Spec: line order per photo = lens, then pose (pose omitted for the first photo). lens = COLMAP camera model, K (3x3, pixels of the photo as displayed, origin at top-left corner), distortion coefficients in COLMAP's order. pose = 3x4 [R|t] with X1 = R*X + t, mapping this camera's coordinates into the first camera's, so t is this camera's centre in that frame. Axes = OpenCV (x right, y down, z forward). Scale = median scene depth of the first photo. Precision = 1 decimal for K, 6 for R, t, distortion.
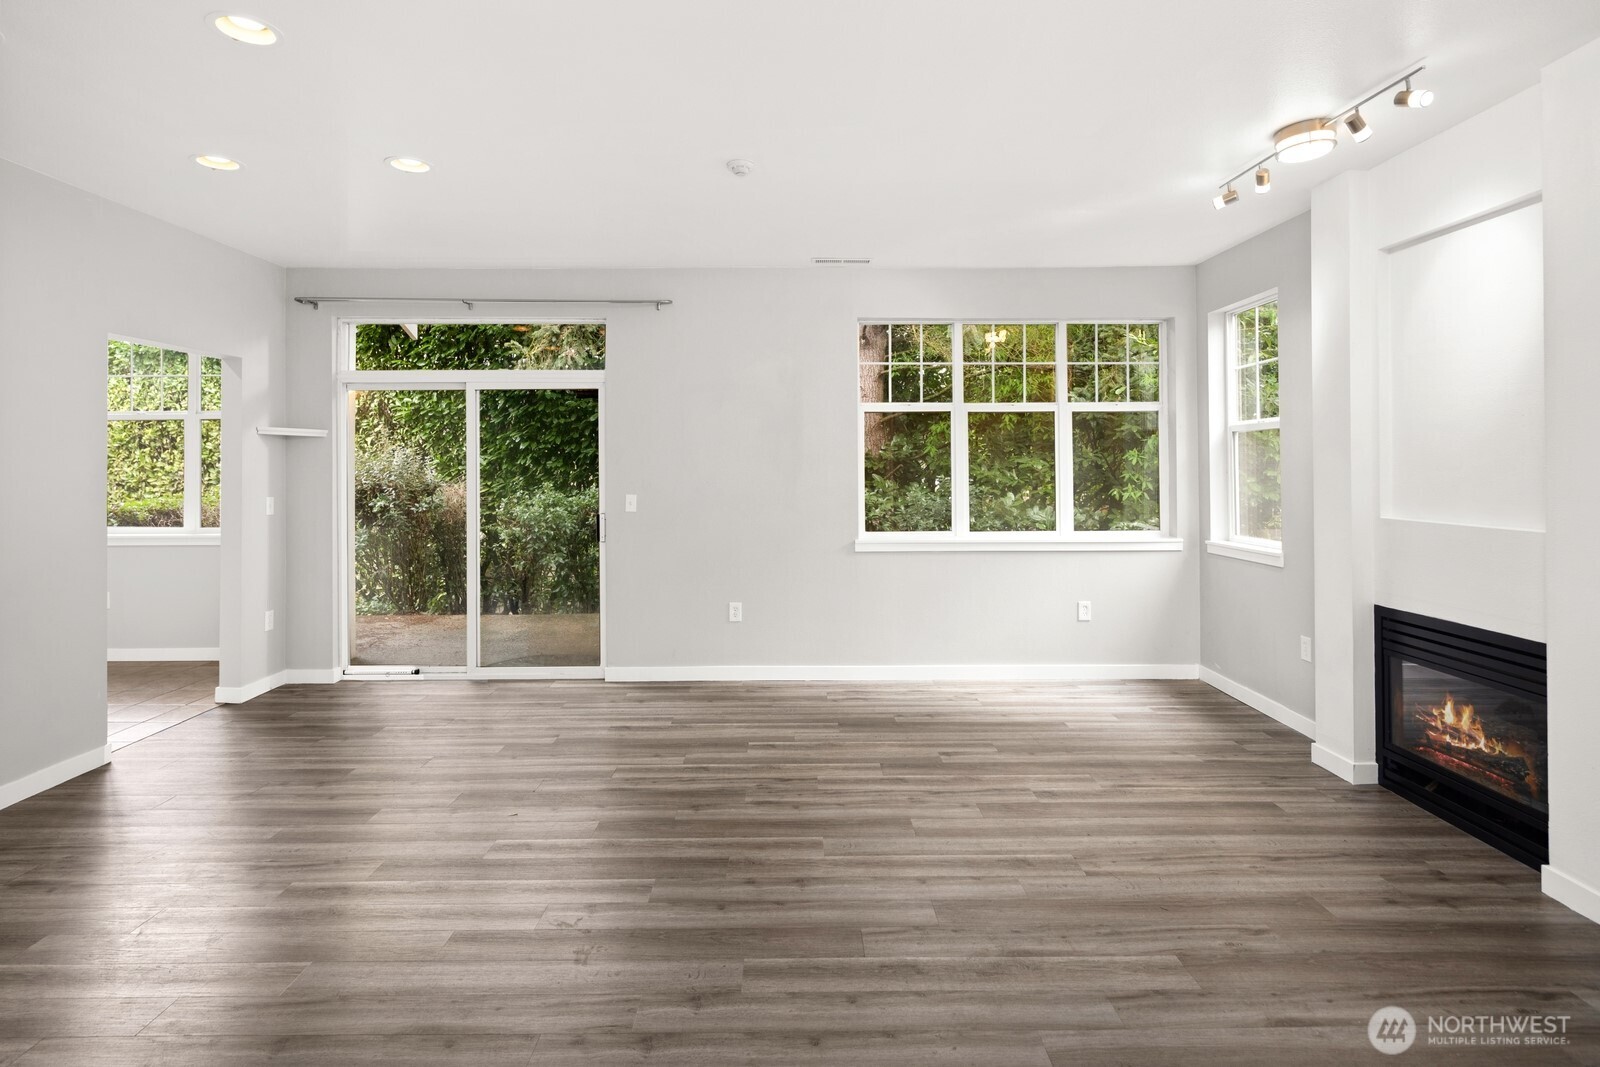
lens RADIAL K [[787.9, 0, 793.0], [0, 787.9, 458.1], [0, 0, 1]] dist [0.010346, -0.006239]
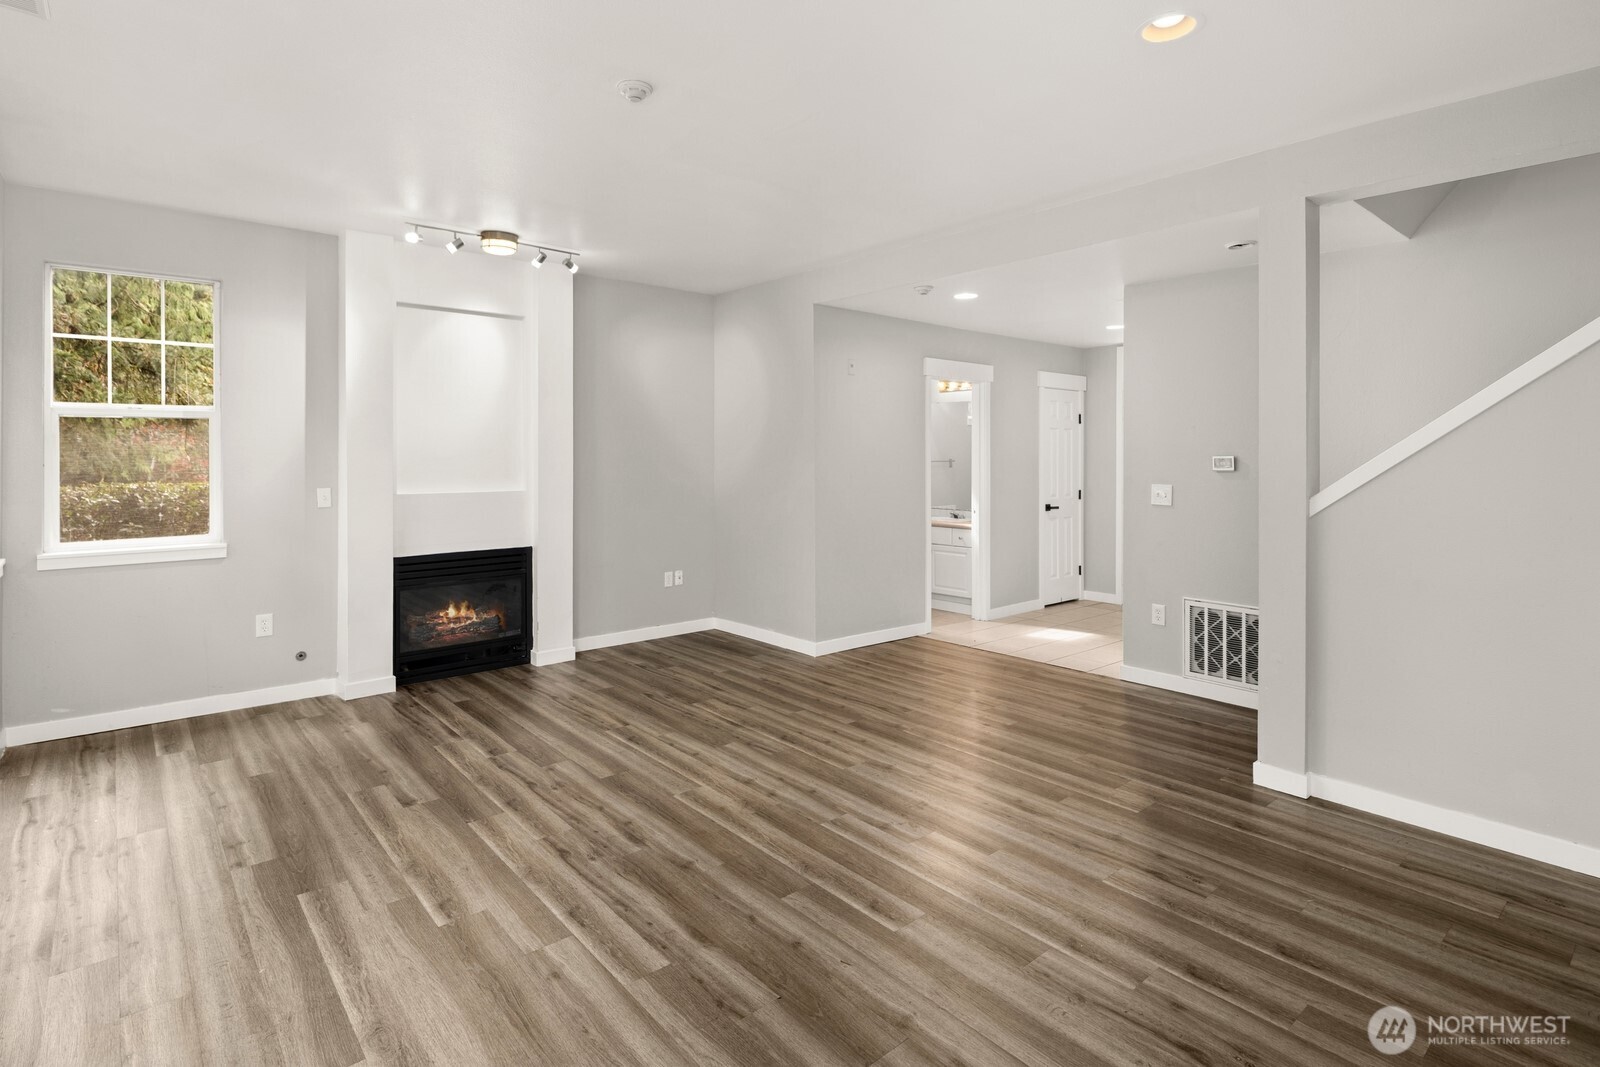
lens RADIAL K [[787.9, 0, 799.9], [0, 787.9, 472.0], [0, 0, 1]] dist [0.010346, -0.006239]
pose [[-0.648204, -0.011538, 0.761379, -0.831744], [-0.005156, 0.999929, 0.010763, 0.017764], [-0.761449, 0.003051, -0.648217, 1.449591]]
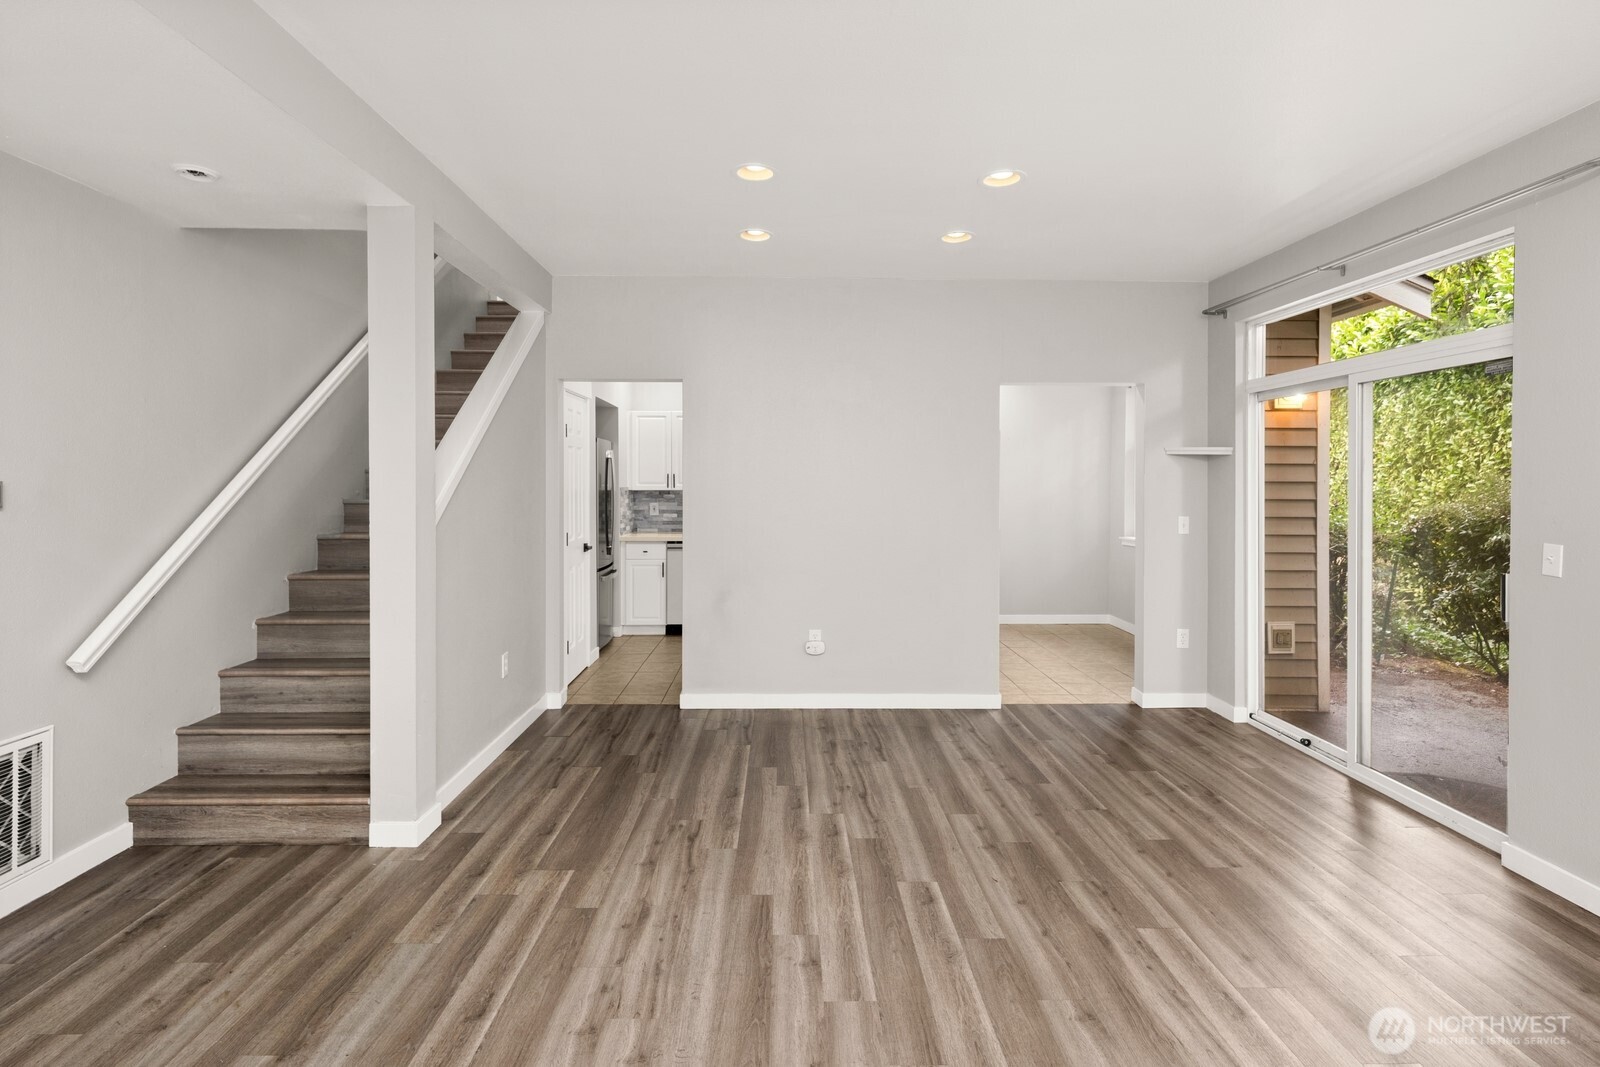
lens RADIAL K [[787.9, 0, 797.4], [0, 787.9, 503.9], [0, 0, 1]] dist [0.010346, -0.006239]
pose [[0.009526, 0.029884, -0.999508, 0.509129], [0.003007, 0.999548, 0.029913, 0.002195], [0.999950, -0.003290, 0.009432, 0.758864]]
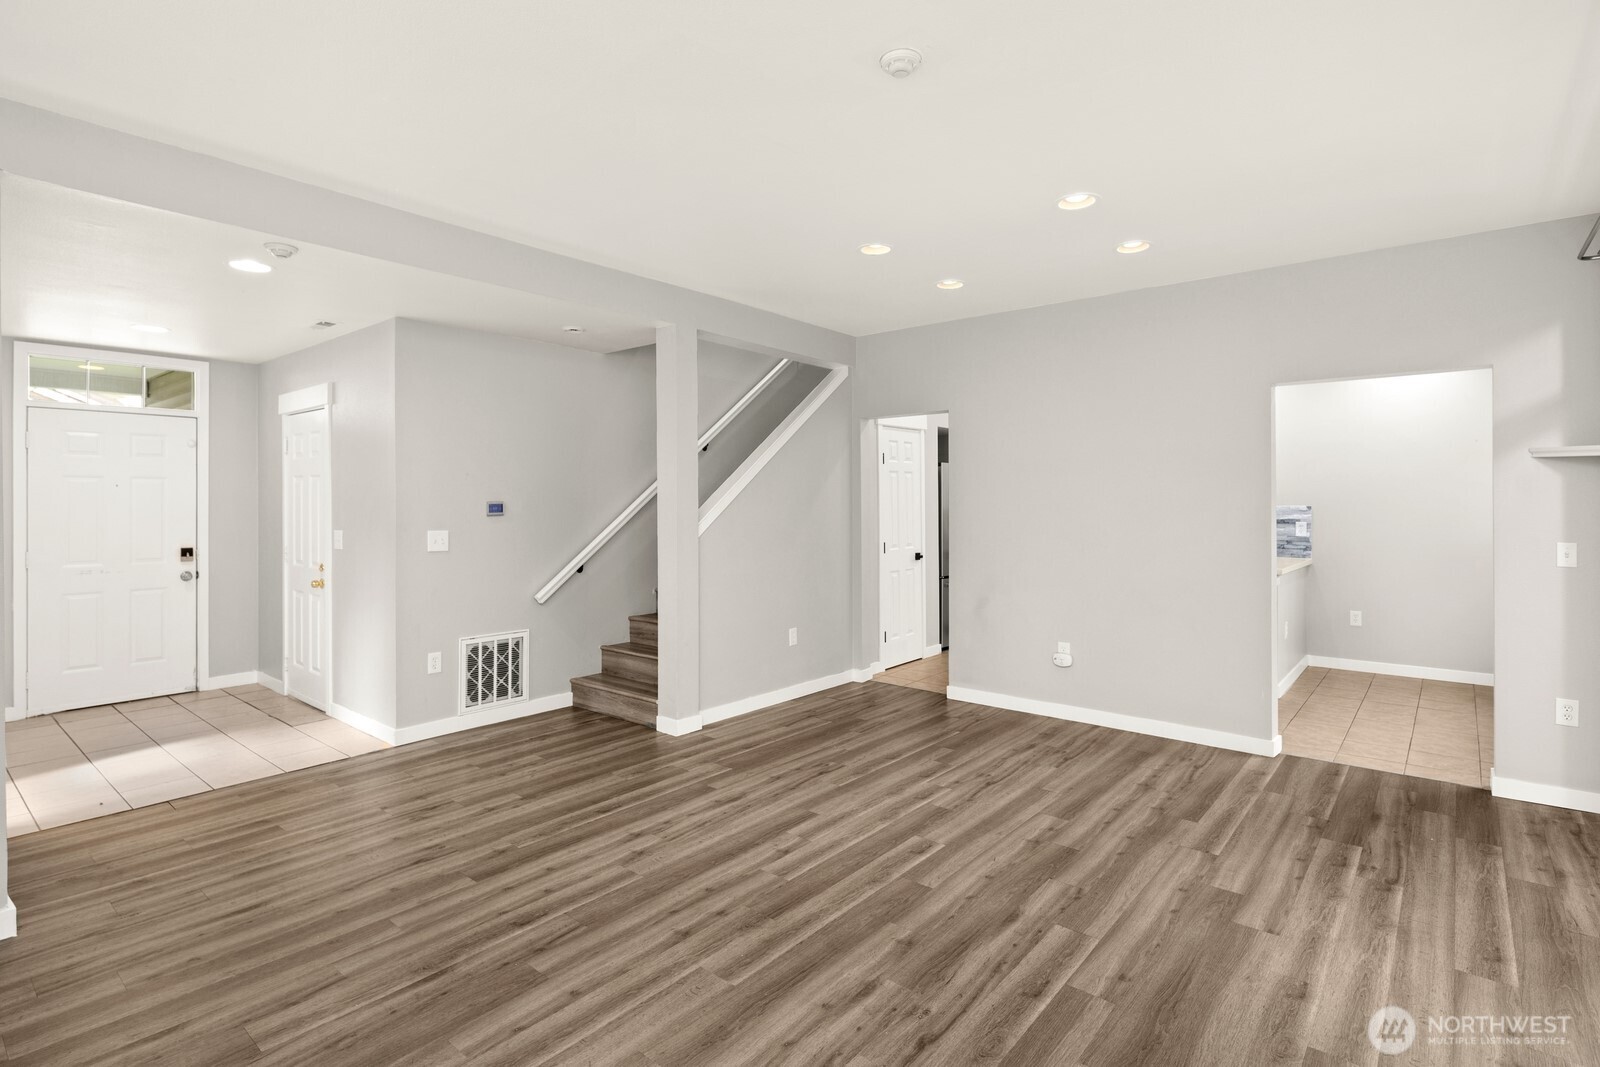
lens RADIAL K [[787.9, 0, 787.6], [0, 787.9, 504.2], [0, 0, 1]] dist [0.010346, -0.006239]
pose [[-0.654847, 0.005868, -0.755739, 0.535017], [0.009559, 0.999954, -0.000519, 0.012720], [0.755701, -0.007563, -0.654873, 1.423164]]
